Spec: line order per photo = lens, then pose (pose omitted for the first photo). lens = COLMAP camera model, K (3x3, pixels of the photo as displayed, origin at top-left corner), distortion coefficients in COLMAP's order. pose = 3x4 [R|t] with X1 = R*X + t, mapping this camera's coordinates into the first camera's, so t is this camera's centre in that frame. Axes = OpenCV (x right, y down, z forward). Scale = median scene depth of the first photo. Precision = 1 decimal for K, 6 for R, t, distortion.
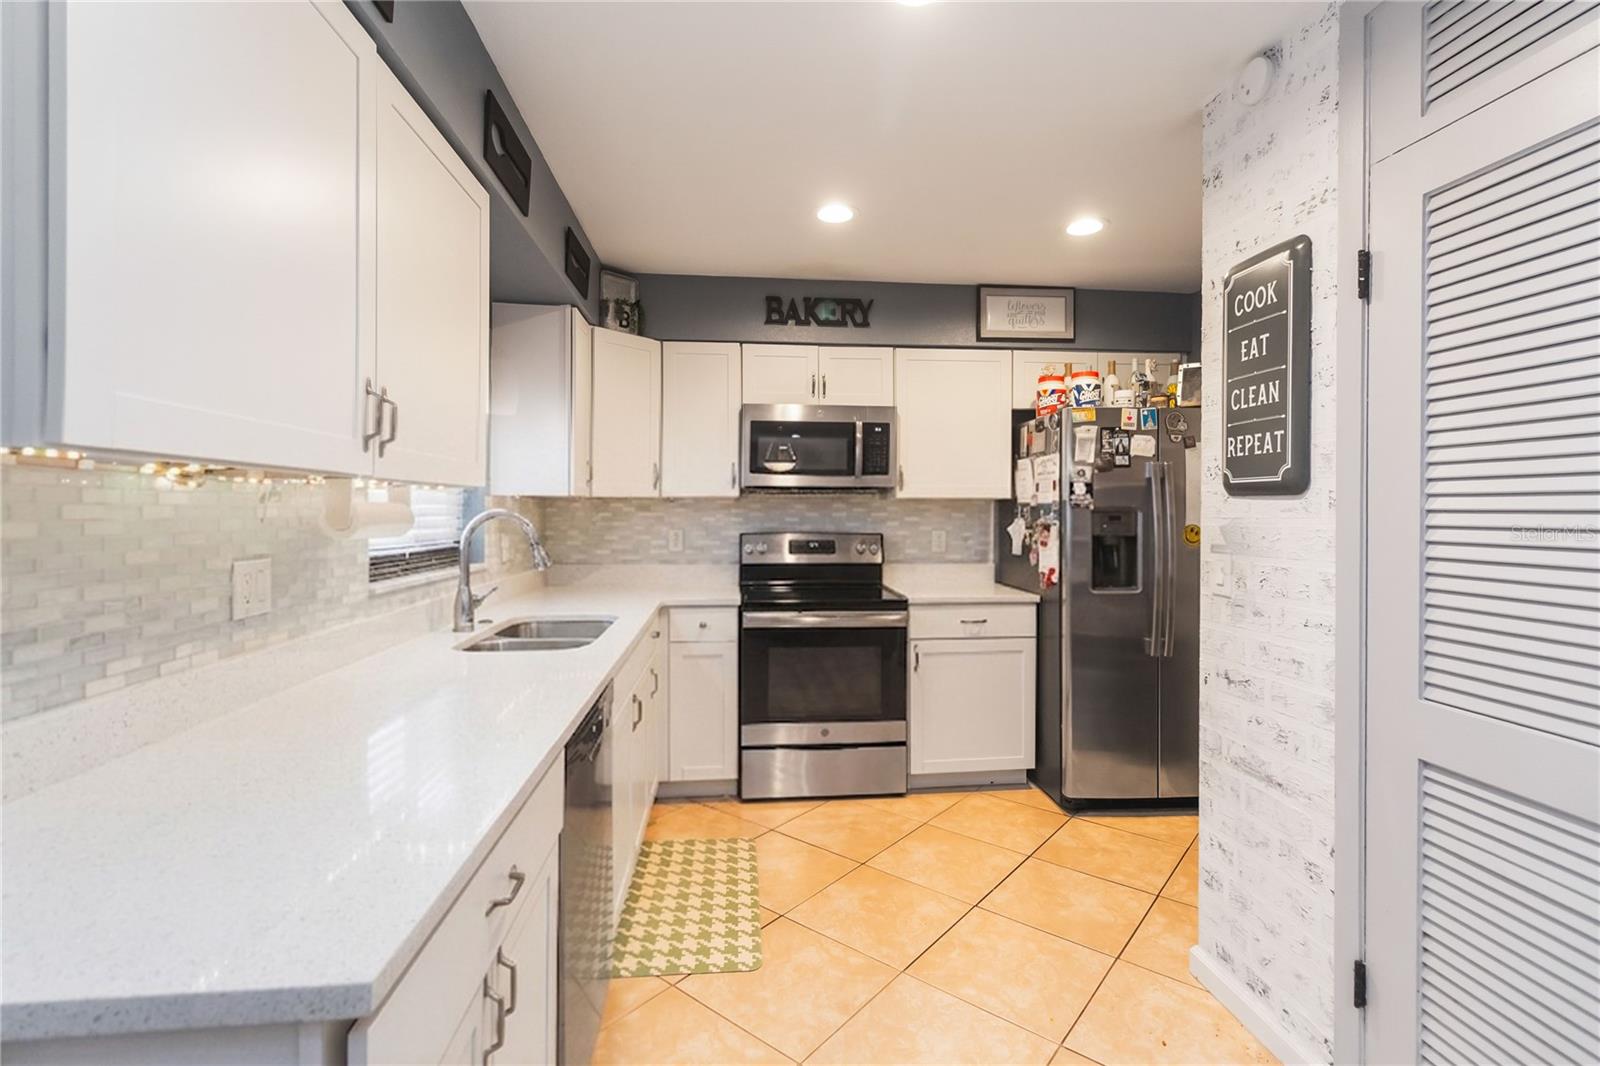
lens RADIAL K [[746.3, 0, 801.4], [0, 746.3, 530.7], [0, 0, 1]] dist [0.004447, 0.000183]
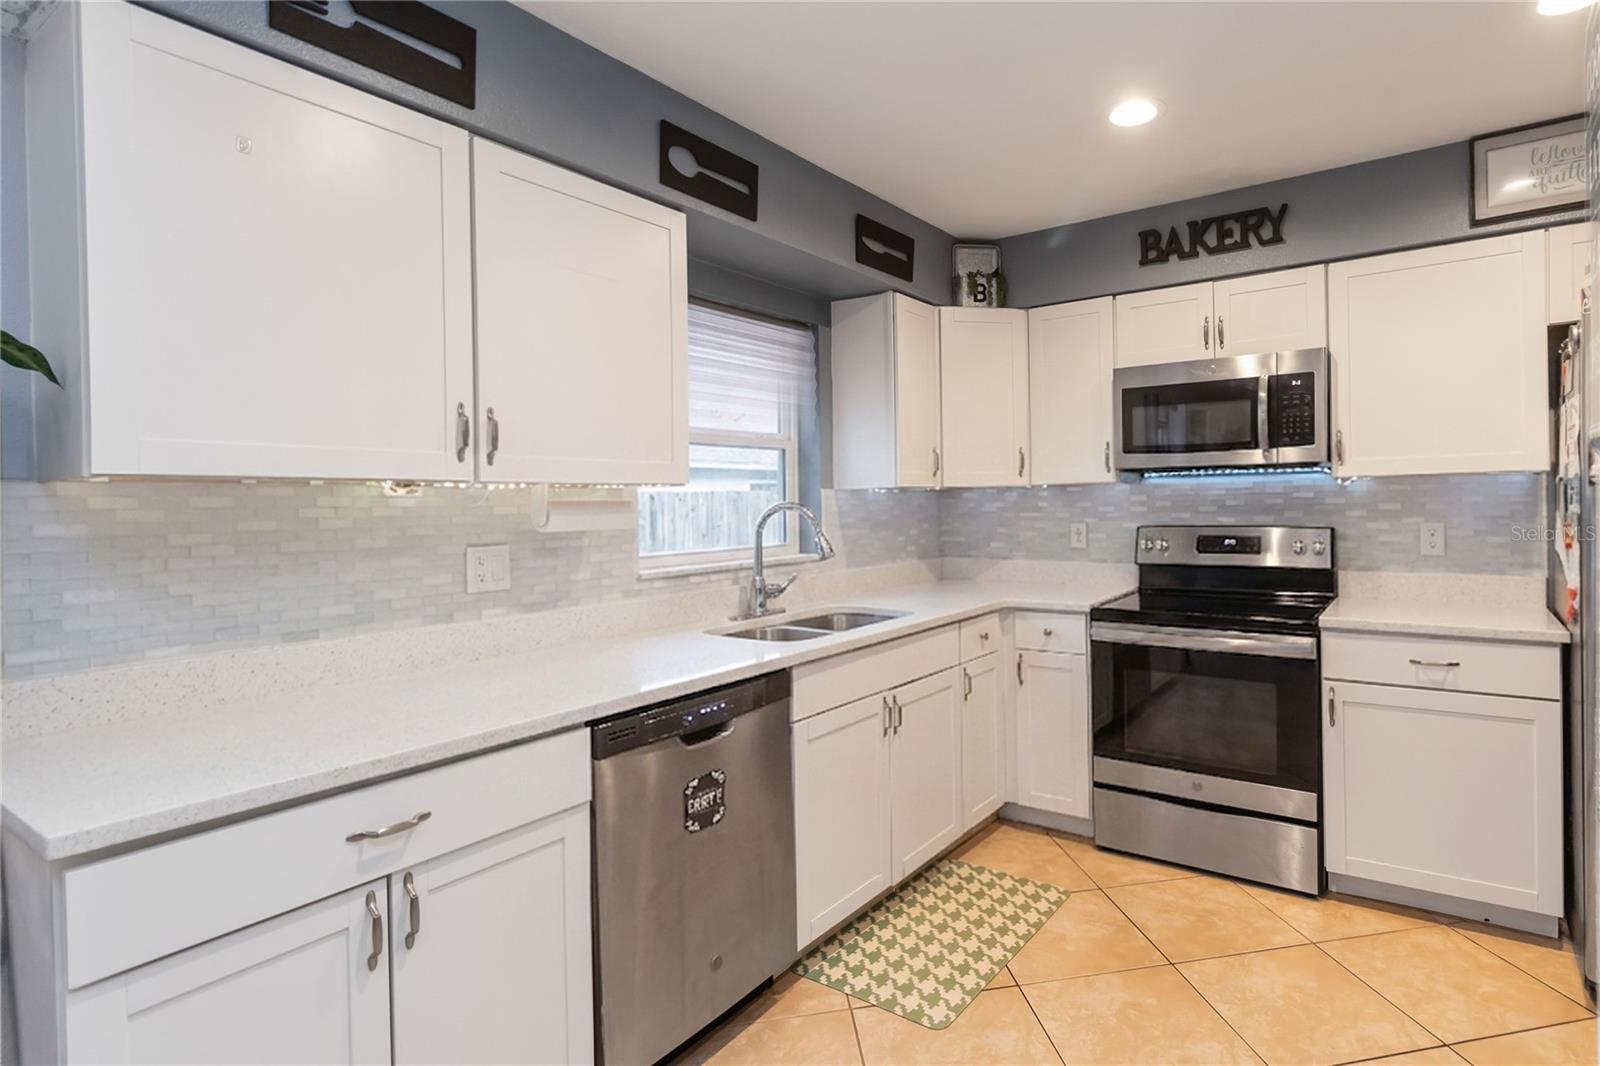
lens RADIAL K [[797.3, 0, 811.8], [0, 797.3, 531.3], [0, 0, 1]] dist [-0.002786, 0.001000]
pose [[0.773193, 0.007144, -0.634131, 0.234379], [0.000492, 0.999929, 0.011866, -0.001862], [0.634171, -0.009487, 0.773135, 0.112585]]
